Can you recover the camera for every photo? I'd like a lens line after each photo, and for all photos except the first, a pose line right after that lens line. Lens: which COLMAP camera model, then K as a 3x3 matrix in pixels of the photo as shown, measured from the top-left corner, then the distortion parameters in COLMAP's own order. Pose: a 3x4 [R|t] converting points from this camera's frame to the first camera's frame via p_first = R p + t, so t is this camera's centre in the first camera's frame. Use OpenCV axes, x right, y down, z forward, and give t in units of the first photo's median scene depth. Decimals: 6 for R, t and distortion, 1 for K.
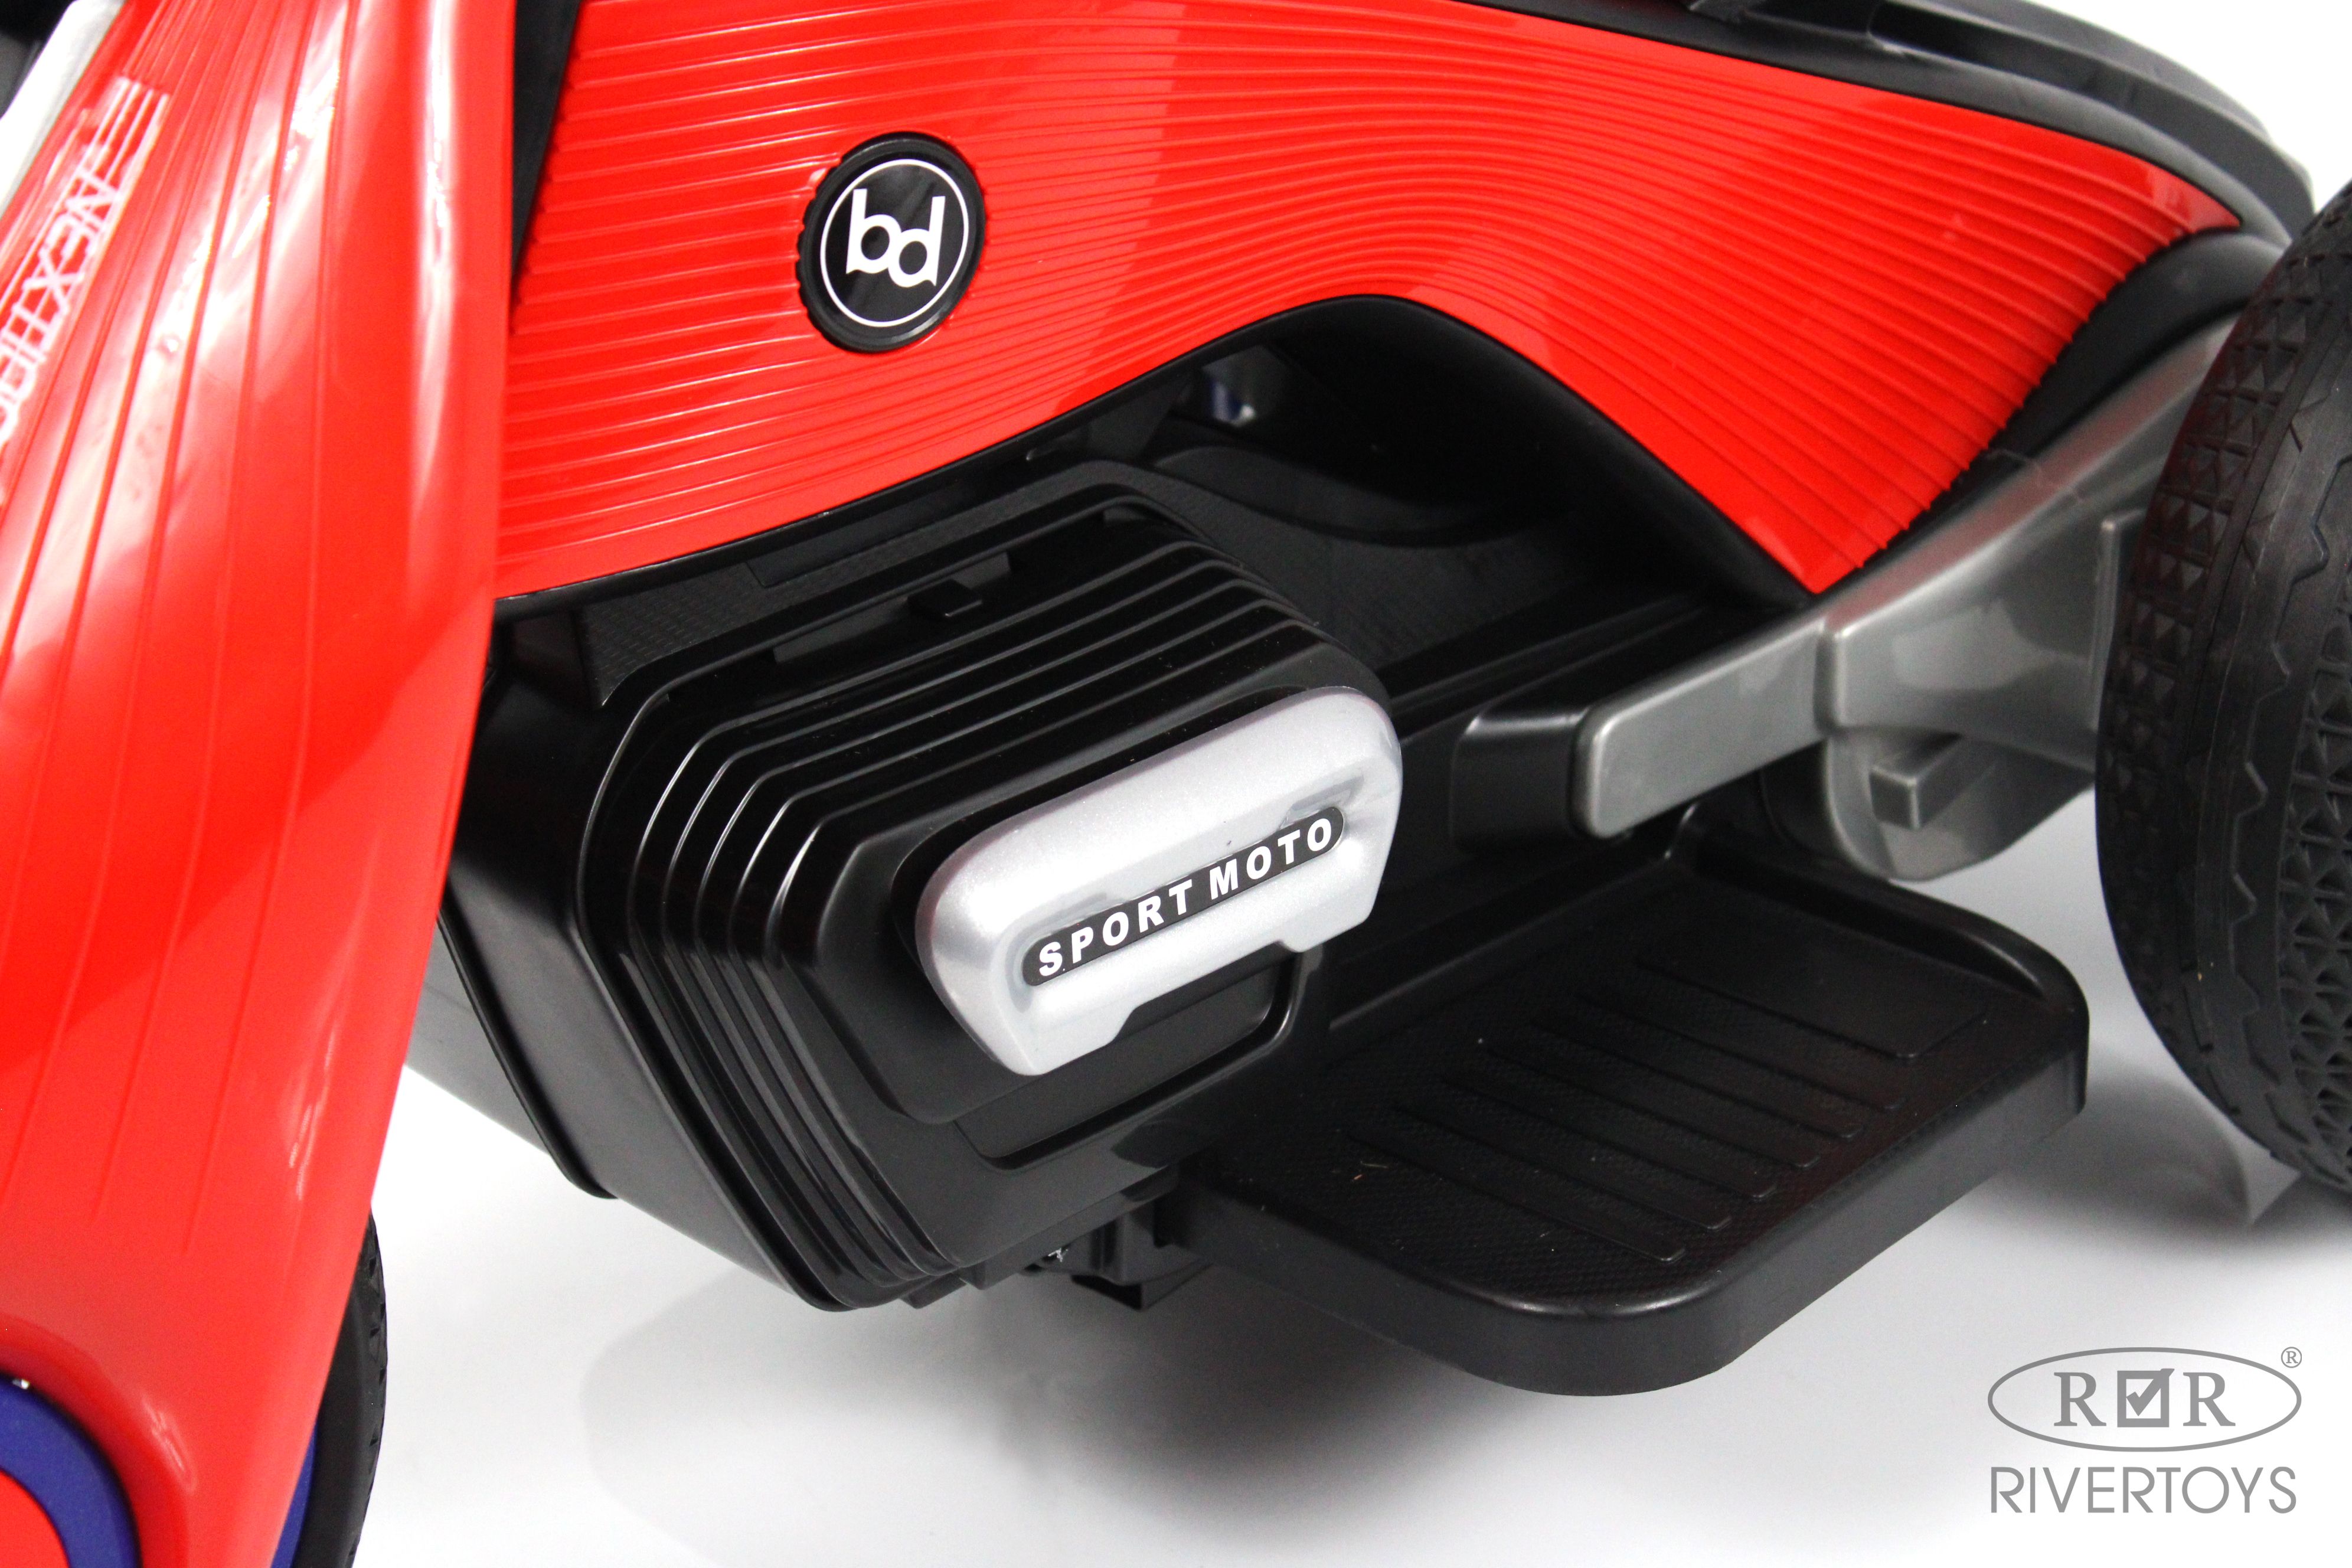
lens RADIAL K [[4878.0, 0, 1176.0], [0, 4878.0, 784.0], [0, 0, 1]] dist [0.061707, 0.634659]
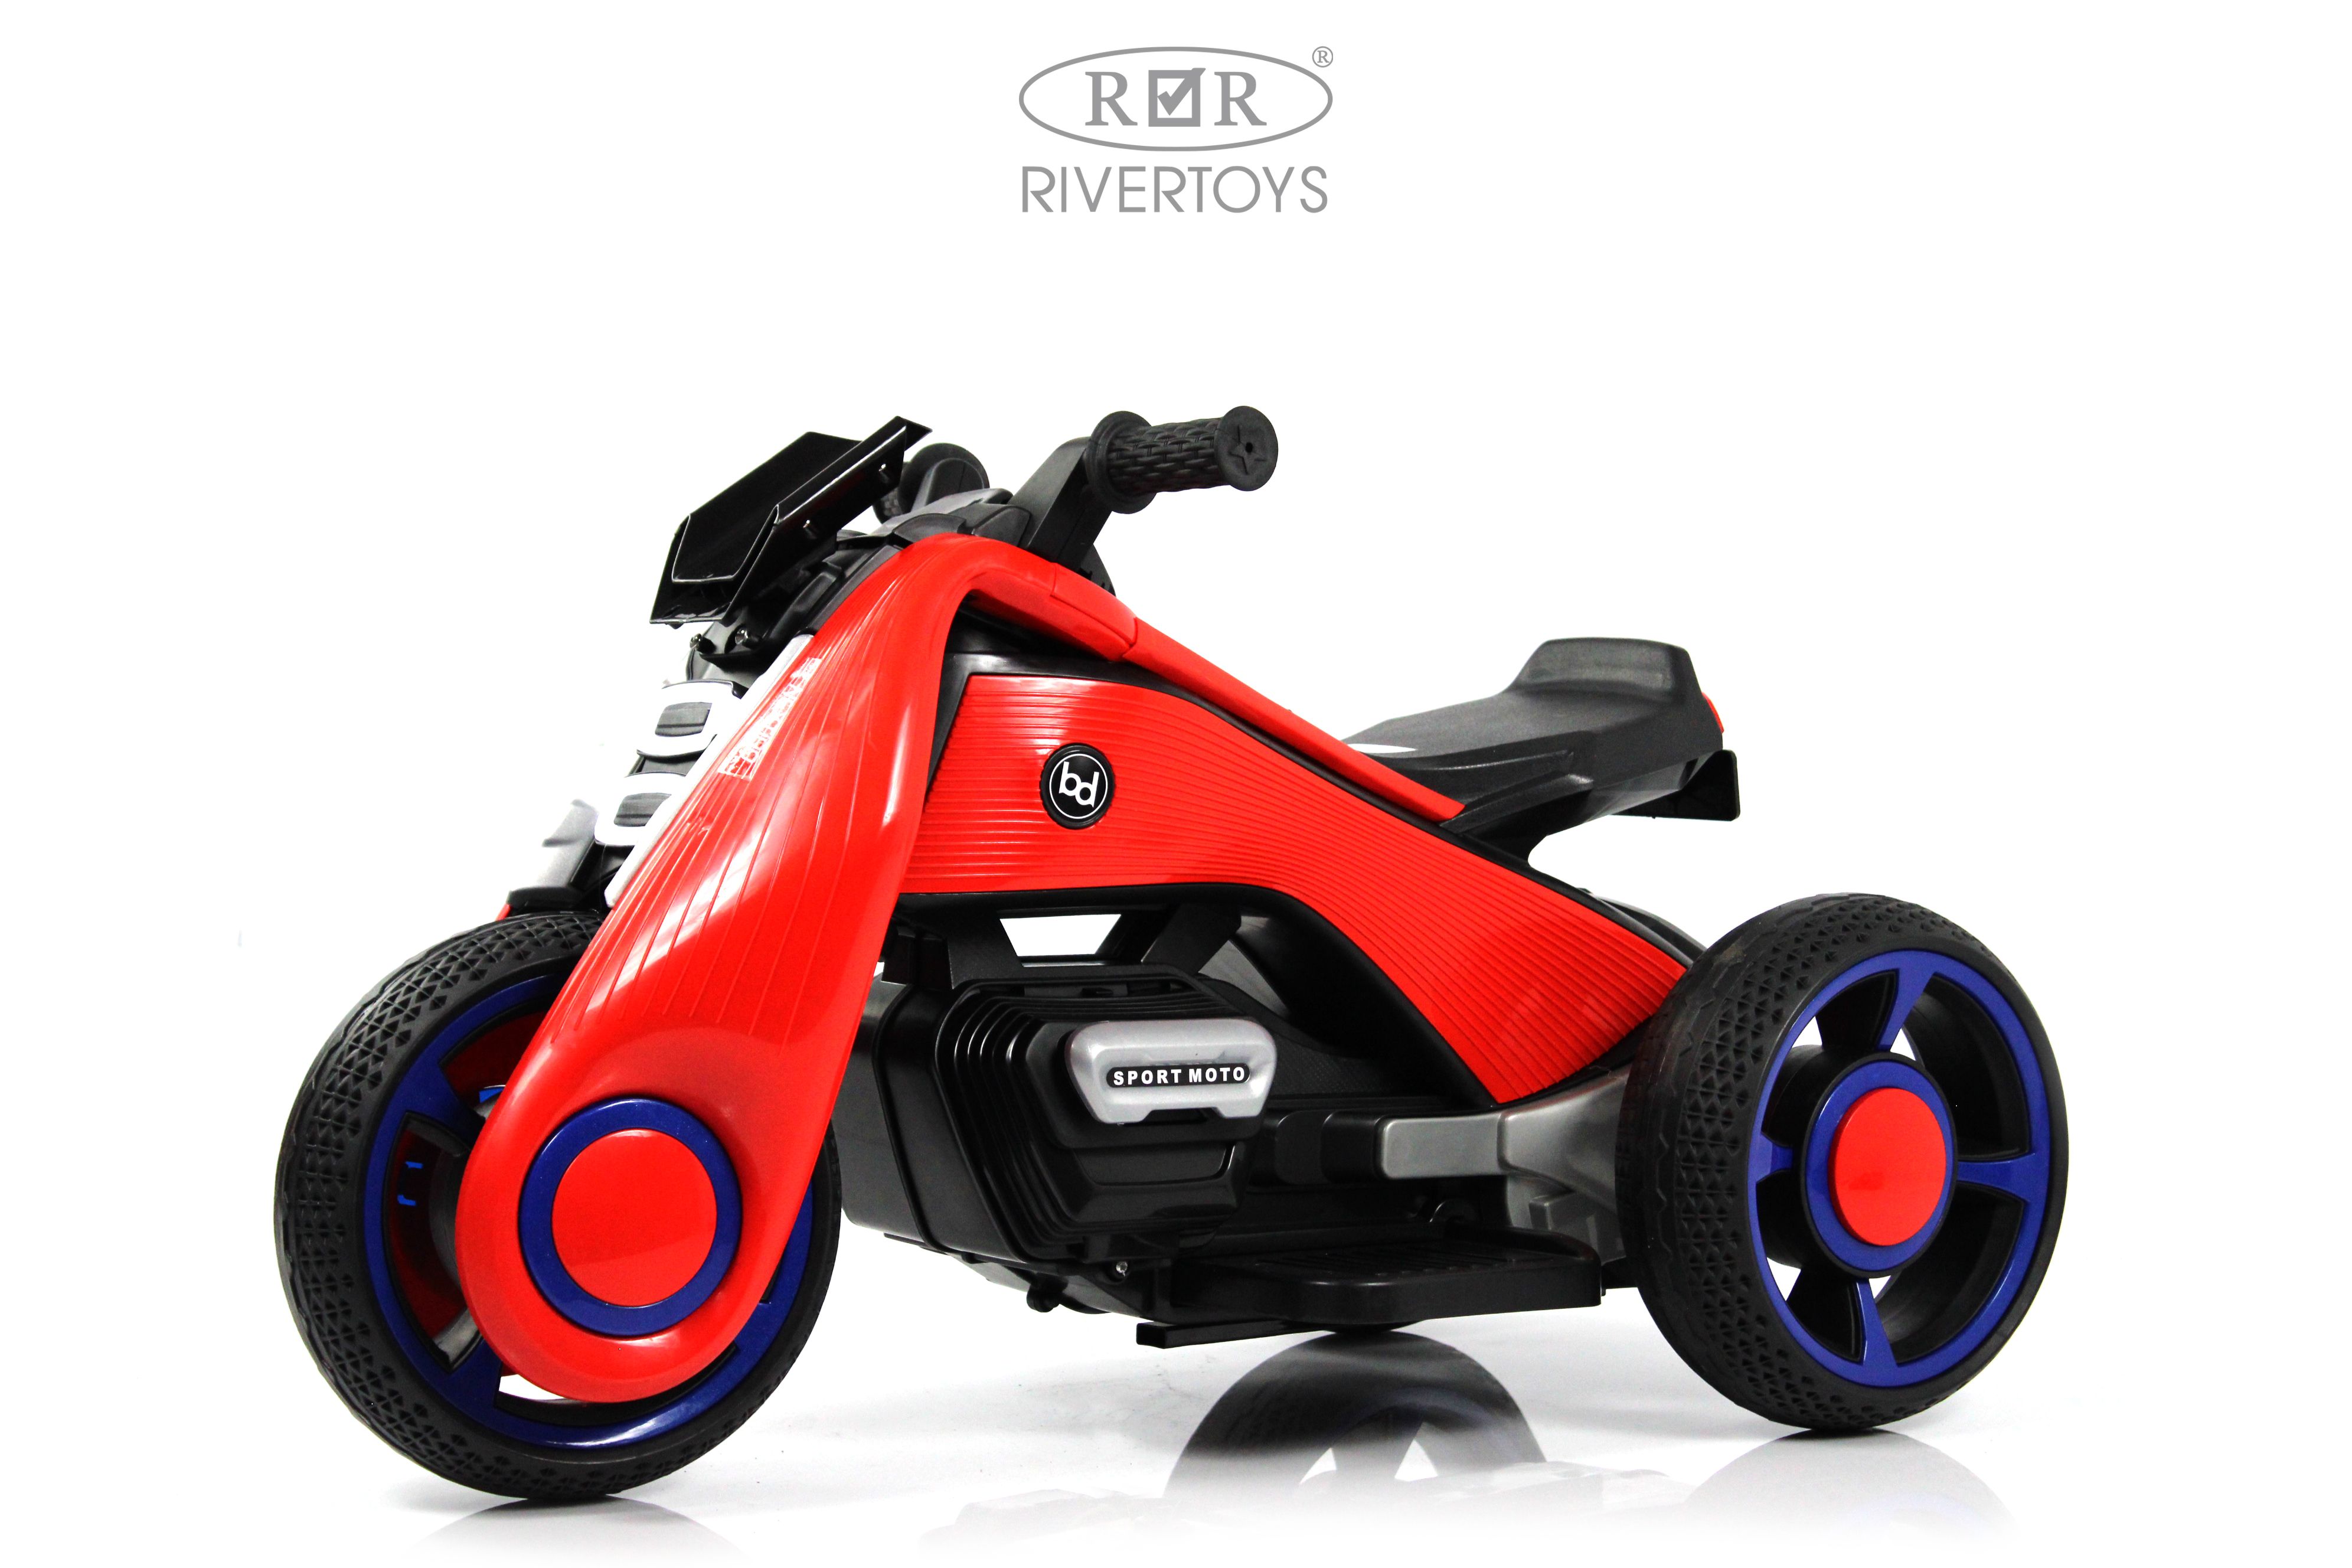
lens RADIAL K [[4878.0, 0, 1176.0], [0, 4878.0, 784.0], [0, 0, 1]] dist [0.061707, 0.634659]
pose [[0.992896, 0.040640, -0.111834, 0.277994], [-0.084863, 0.900666, -0.426144, 0.966565], [0.083406, 0.432607, 0.897717, -1.313714]]
